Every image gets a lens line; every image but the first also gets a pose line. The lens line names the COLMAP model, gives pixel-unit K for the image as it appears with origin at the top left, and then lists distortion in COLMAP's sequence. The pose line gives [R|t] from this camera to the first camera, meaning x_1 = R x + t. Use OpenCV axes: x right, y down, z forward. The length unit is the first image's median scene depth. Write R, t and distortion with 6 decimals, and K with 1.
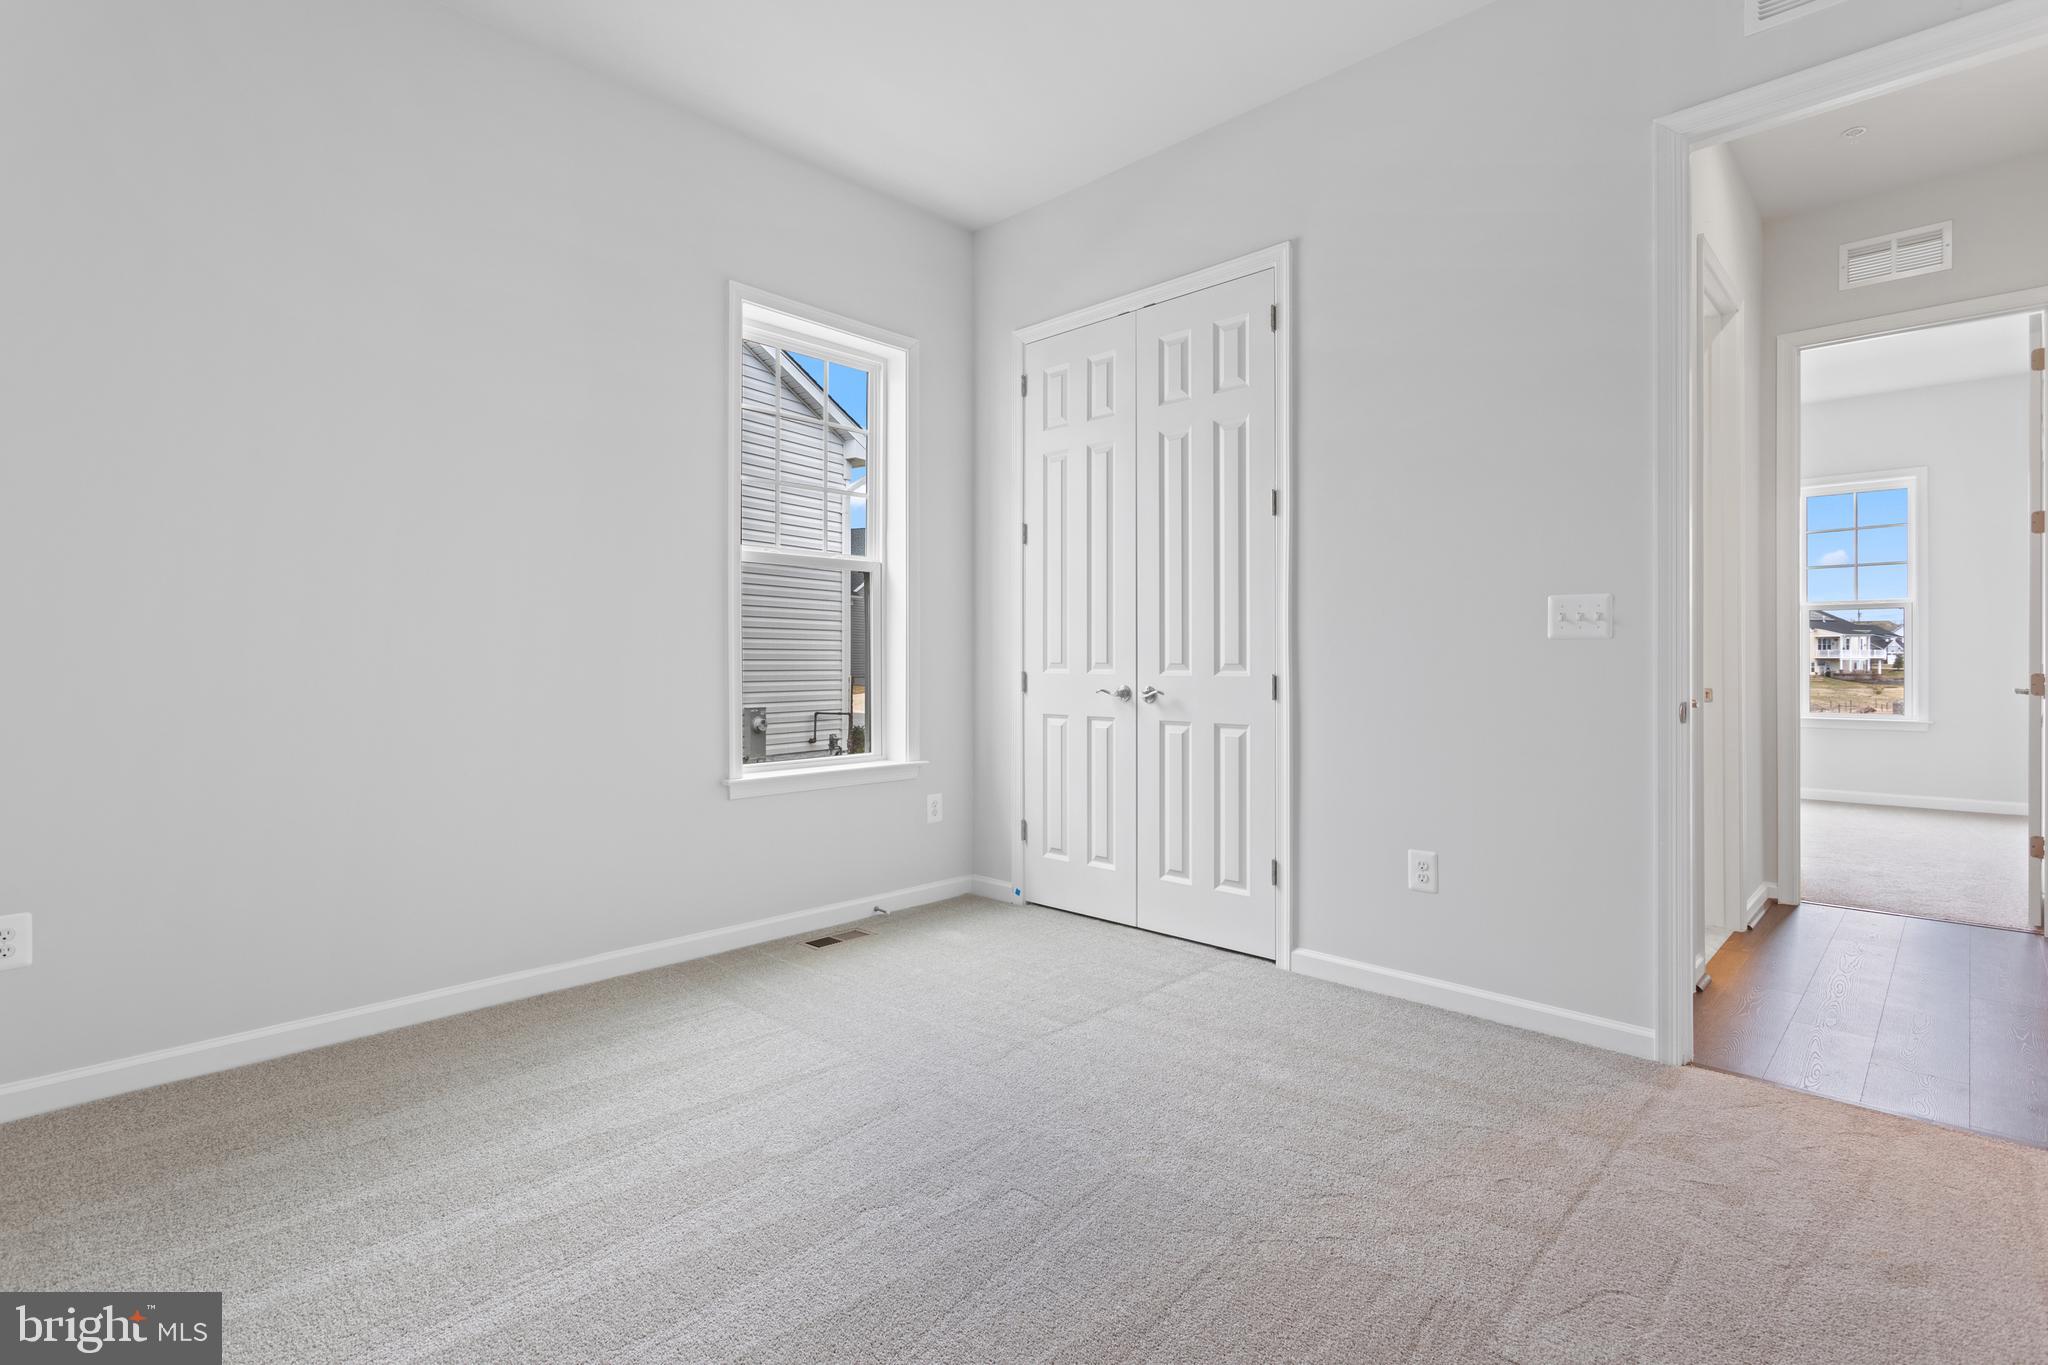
lens RADIAL K [[968.9, 0, 1019.0], [0, 968.9, 667.4], [0, 0, 1]] dist [0.000229, 0.000894]
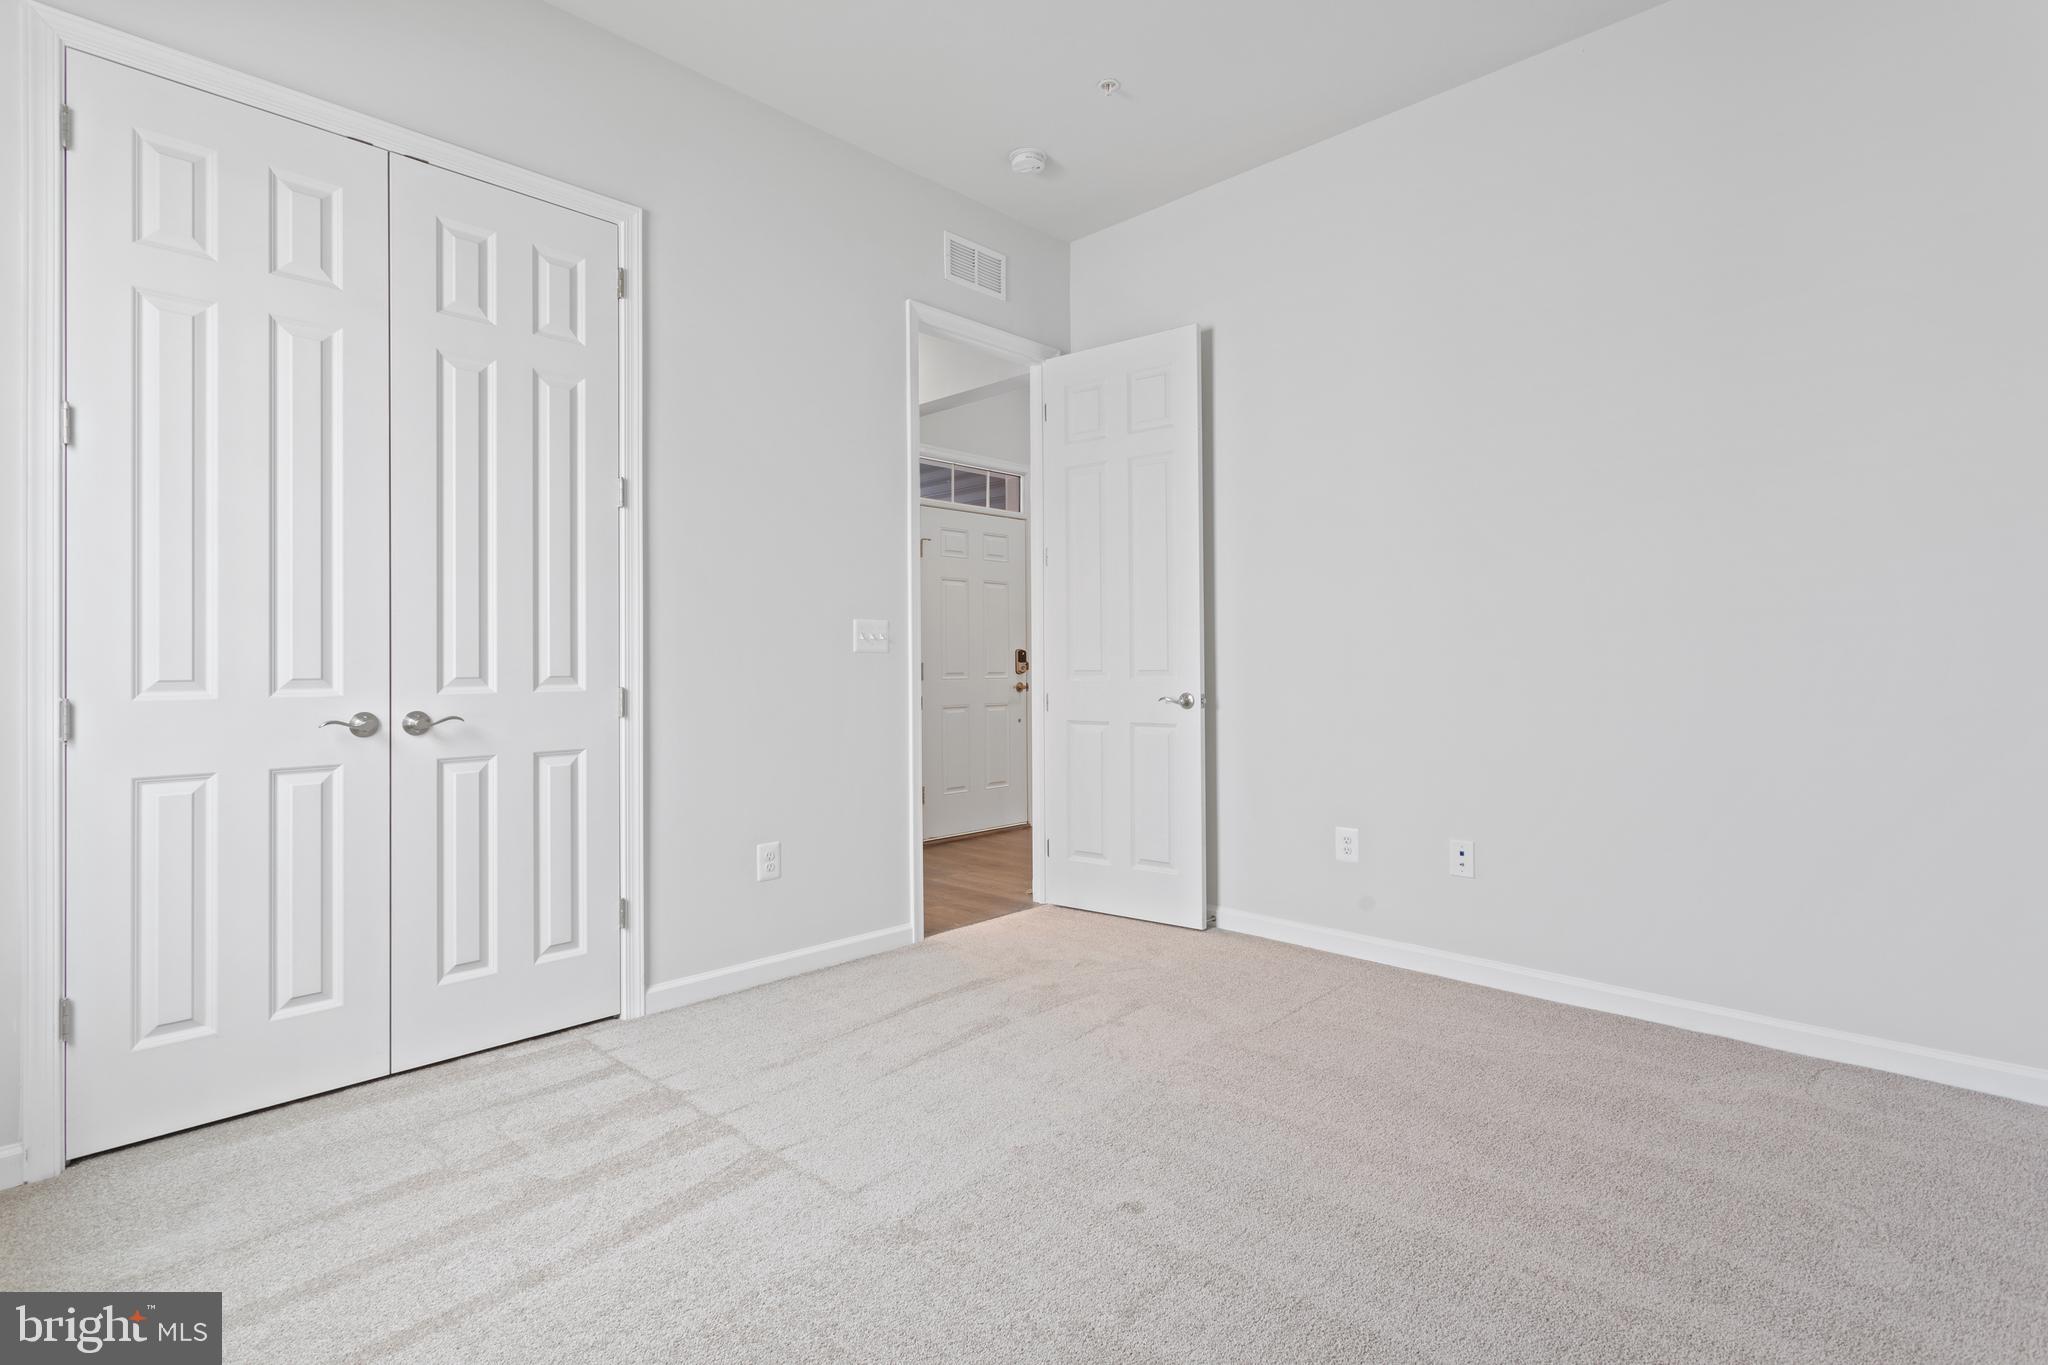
lens RADIAL K [[968.9, 0, 1019.0], [0, 968.9, 667.4], [0, 0, 1]] dist [0.000229, 0.000894]
pose [[0.002862, -0.000156, 0.999996, -0.612992], [0.017144, 0.999853, 0.000107, -0.004848], [-0.999849, 0.017144, 0.002865, 0.635675]]
